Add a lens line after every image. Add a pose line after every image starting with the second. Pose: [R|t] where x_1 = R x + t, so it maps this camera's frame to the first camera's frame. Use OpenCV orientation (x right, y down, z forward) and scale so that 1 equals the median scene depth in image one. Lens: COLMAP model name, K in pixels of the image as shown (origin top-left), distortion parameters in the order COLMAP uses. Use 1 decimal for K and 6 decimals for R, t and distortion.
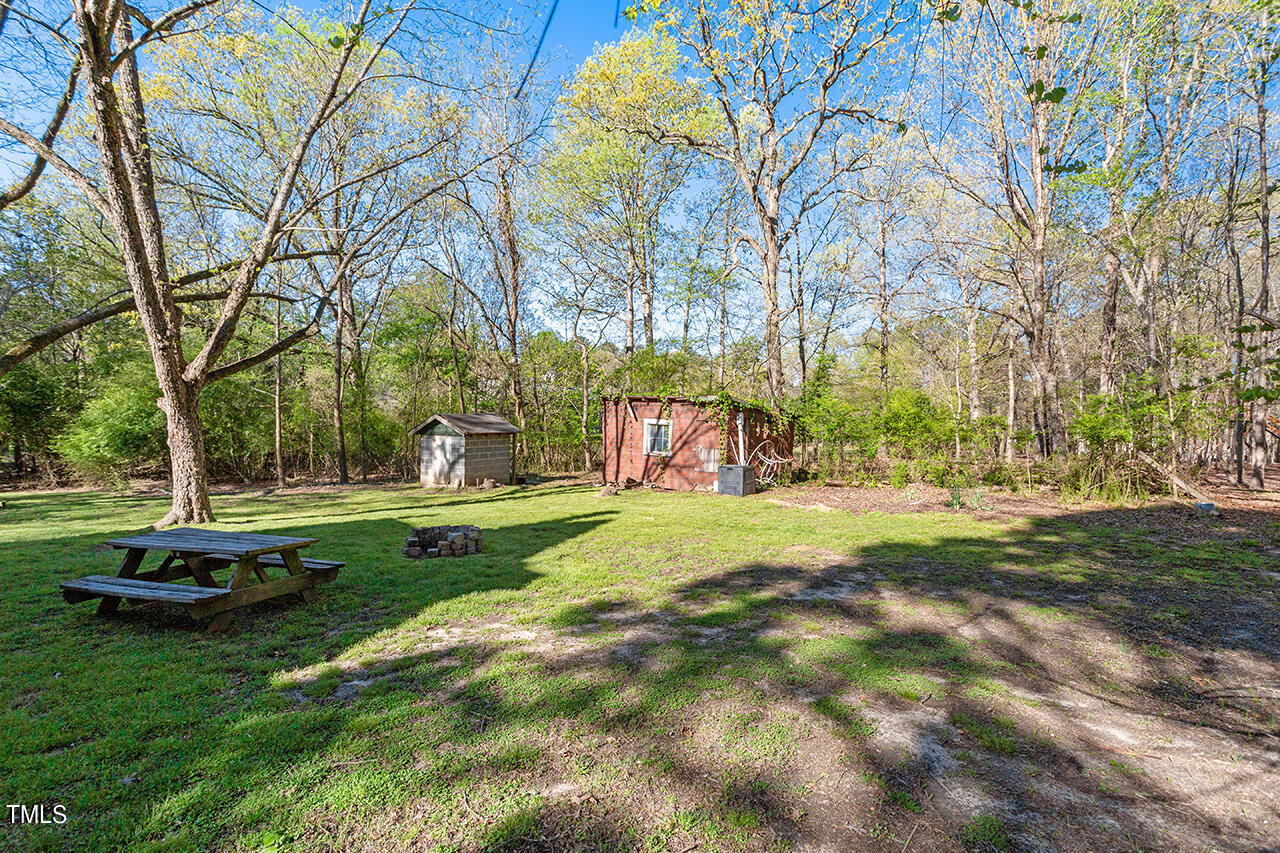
lens RADIAL K [[620.6, 0, 633.7], [0, 620.6, 435.9], [0, 0, 1]] dist [0.010244, -0.002832]
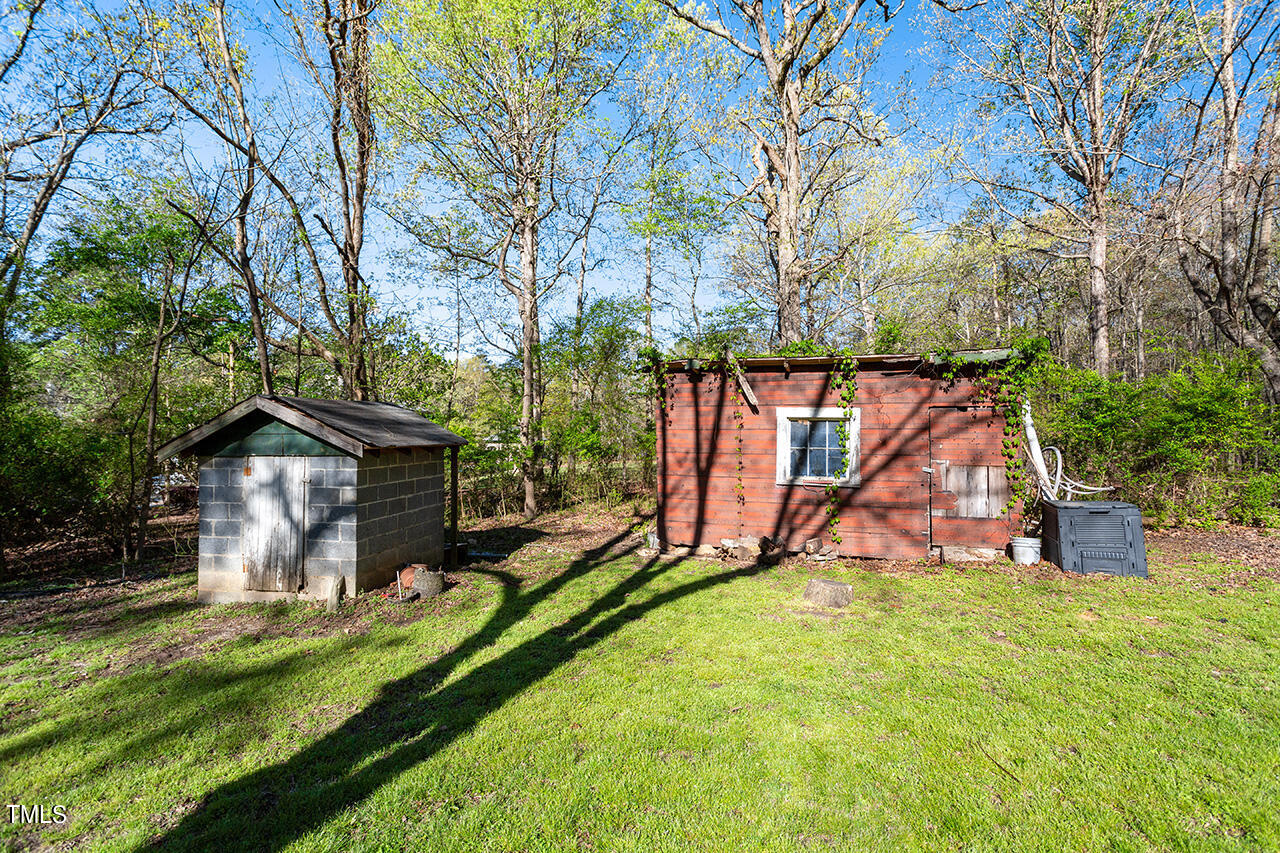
lens RADIAL K [[620.6, 0, 644.2], [0, 620.6, 427.7], [0, 0, 1]] dist [0.010244, -0.002832]
pose [[0.928389, -0.013046, 0.371380, -0.252545], [0.027557, 0.999049, -0.033794, 0.001153], [-0.370586, 0.041608, 0.927866, 0.605355]]
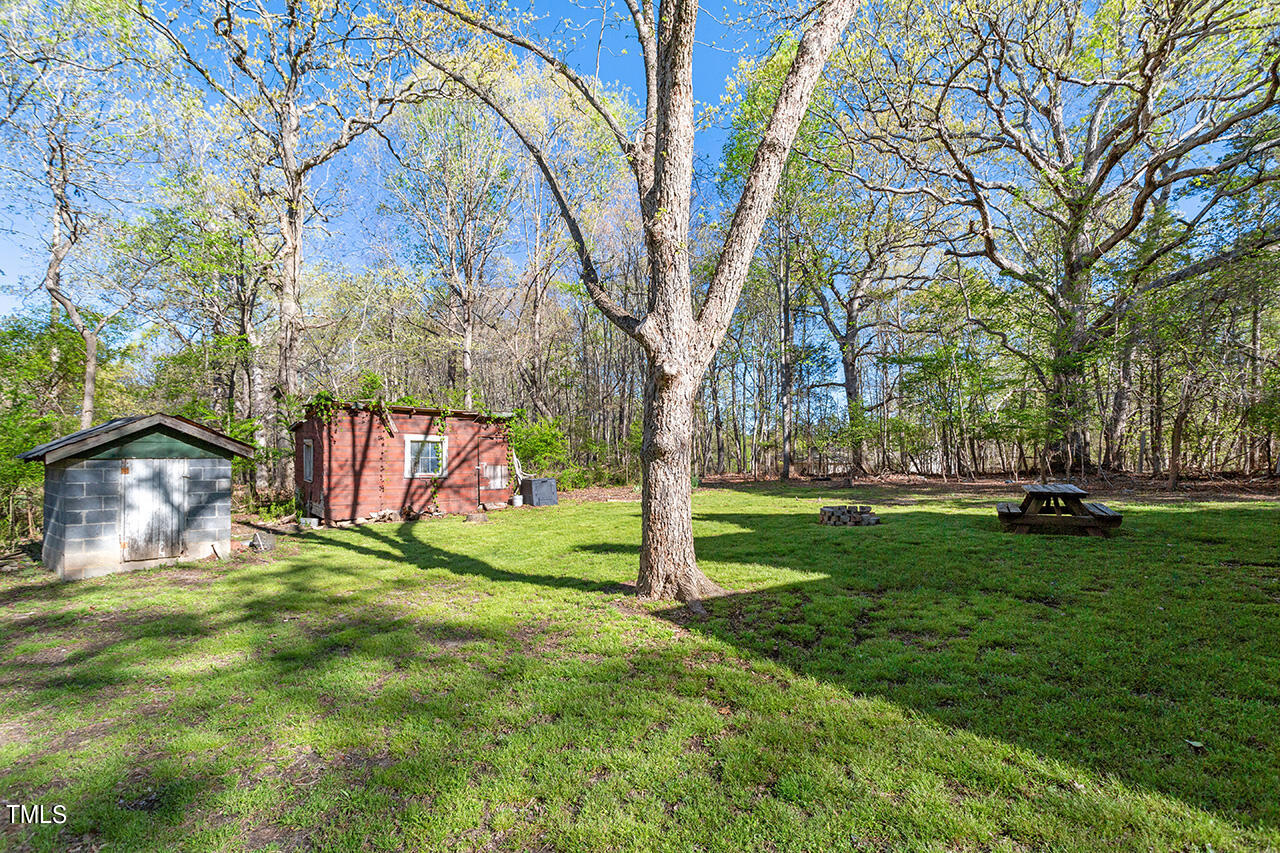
lens RADIAL K [[620.6, 0, 619.3], [0, 620.6, 447.0], [0, 0, 1]] dist [0.010244, -0.002832]
pose [[0.176138, 0.004811, 0.984354, -0.751080], [0.037481, 0.999230, -0.011590, 0.010143], [-0.983652, 0.038936, 0.175822, 0.577450]]
